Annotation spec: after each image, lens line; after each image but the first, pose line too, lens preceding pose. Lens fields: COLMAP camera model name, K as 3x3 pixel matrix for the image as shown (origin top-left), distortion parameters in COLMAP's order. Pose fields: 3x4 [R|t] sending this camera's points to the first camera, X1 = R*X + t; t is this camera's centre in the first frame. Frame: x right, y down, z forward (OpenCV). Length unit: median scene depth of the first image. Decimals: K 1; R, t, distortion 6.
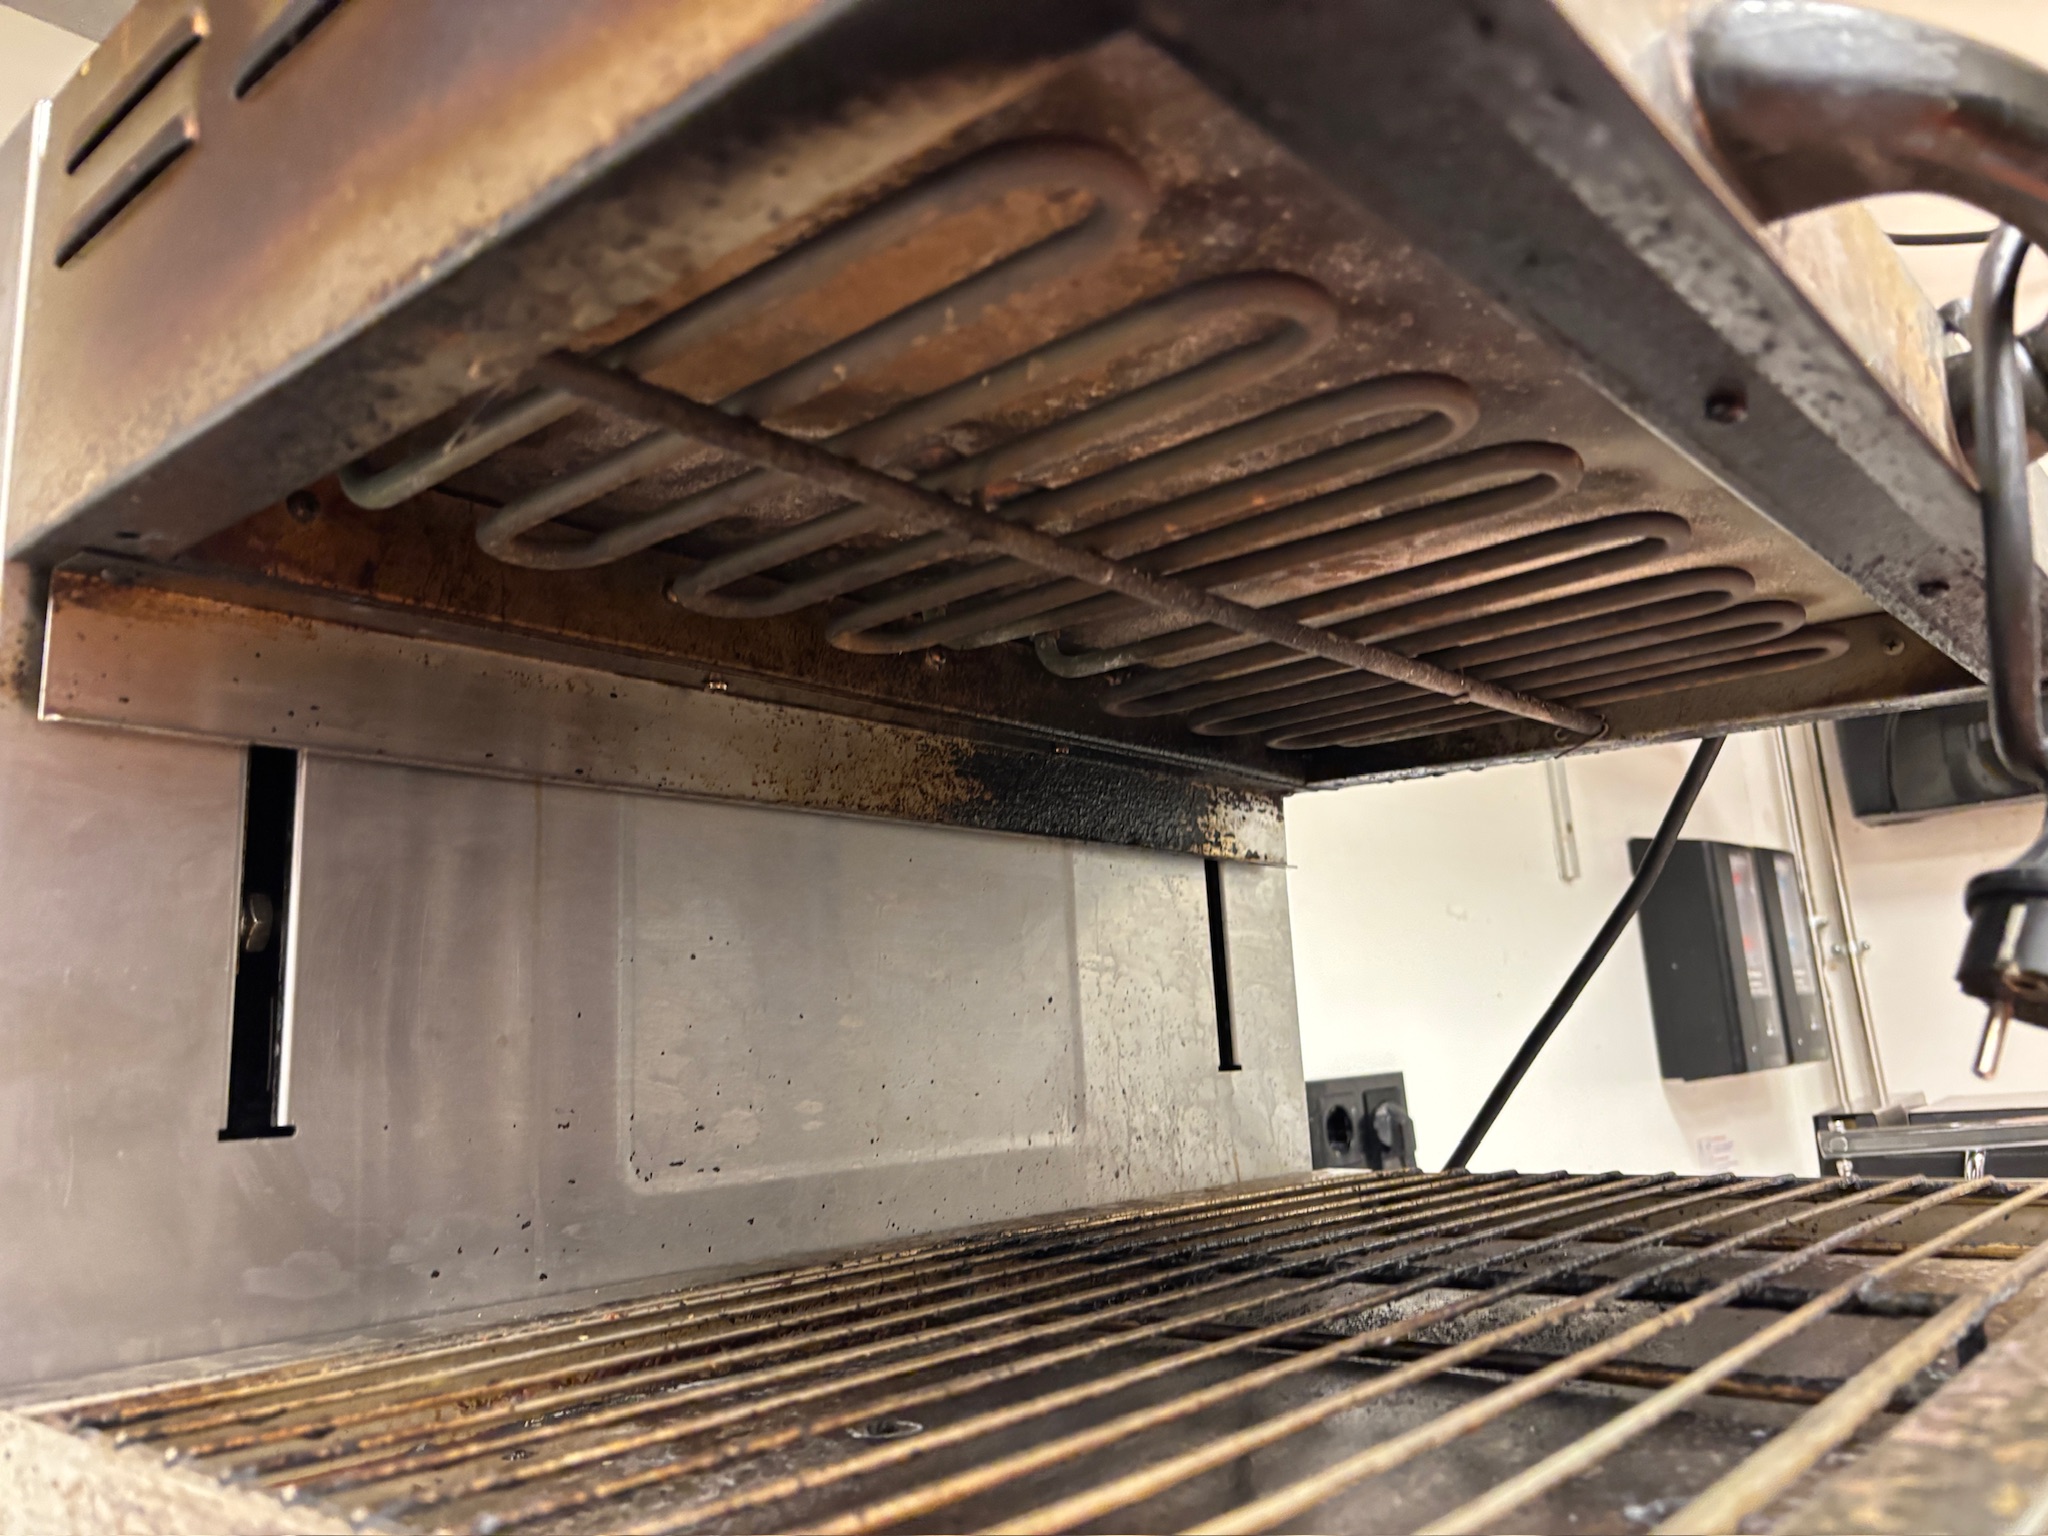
lens RADIAL K [[1563.5, 0, 982.6], [0, 1563.5, 809.6], [0, 0, 1]] dist [0.042567, -0.055553]
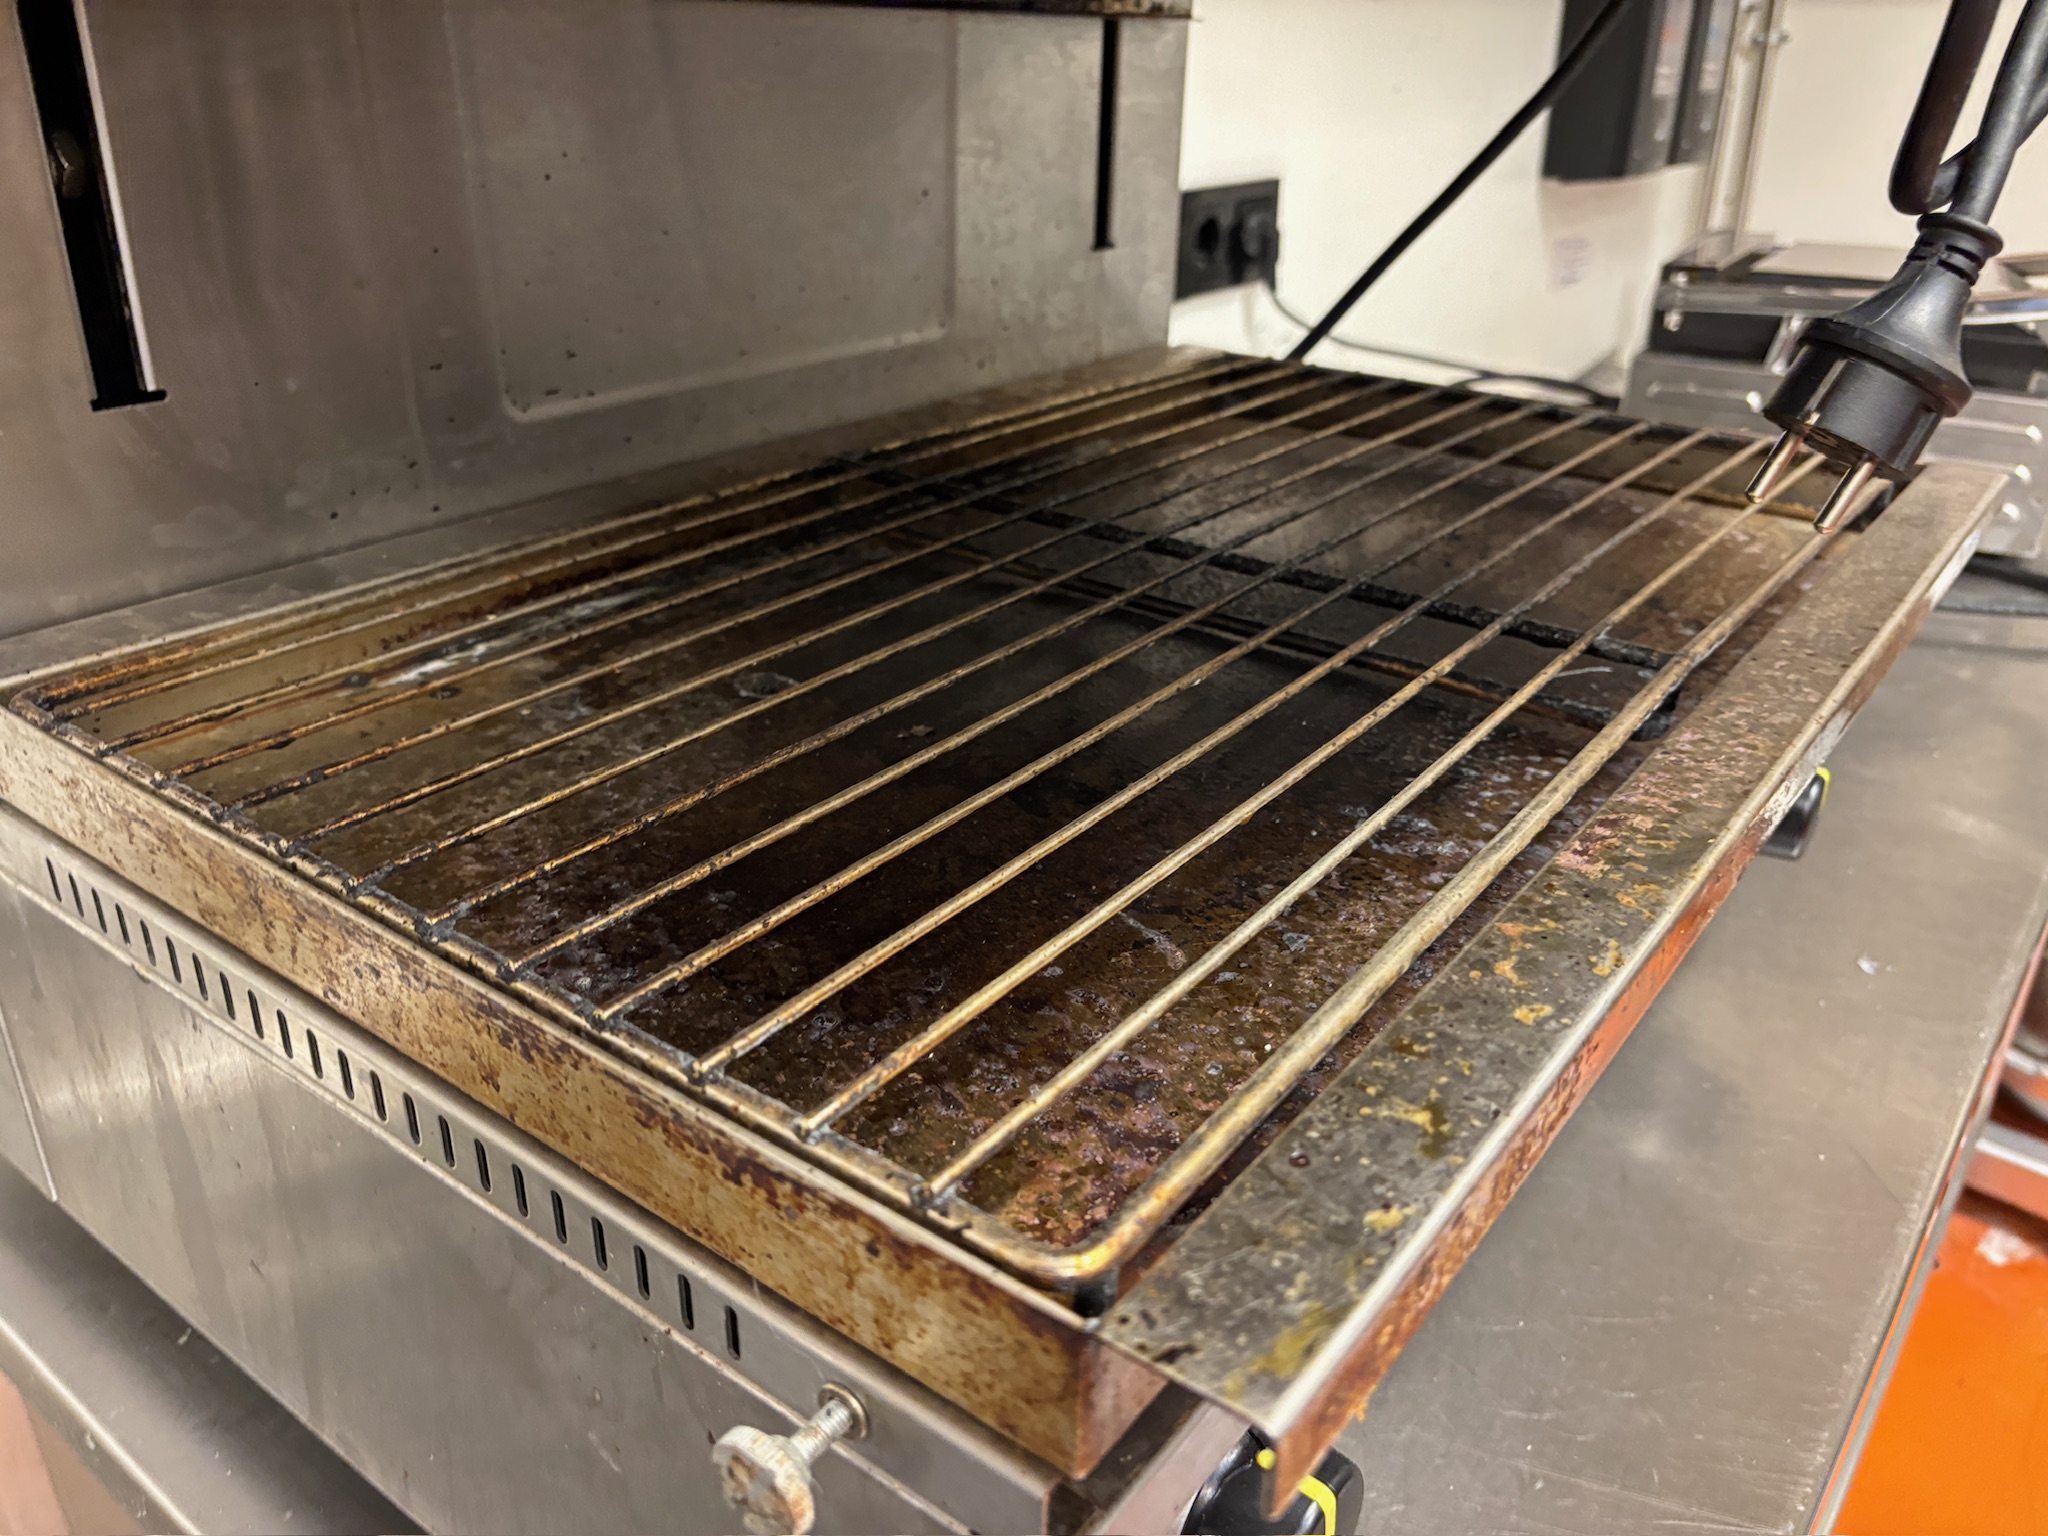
lens RADIAL K [[1563.5, 0, 982.6], [0, 1563.5, 809.6], [0, 0, 1]] dist [0.042567, -0.055553]
pose [[0.994907, 0.017385, 0.099284, -0.010595], [-0.073113, 0.802519, 0.592130, -0.143753], [-0.069383, -0.596373, 0.799703, 0.004230]]
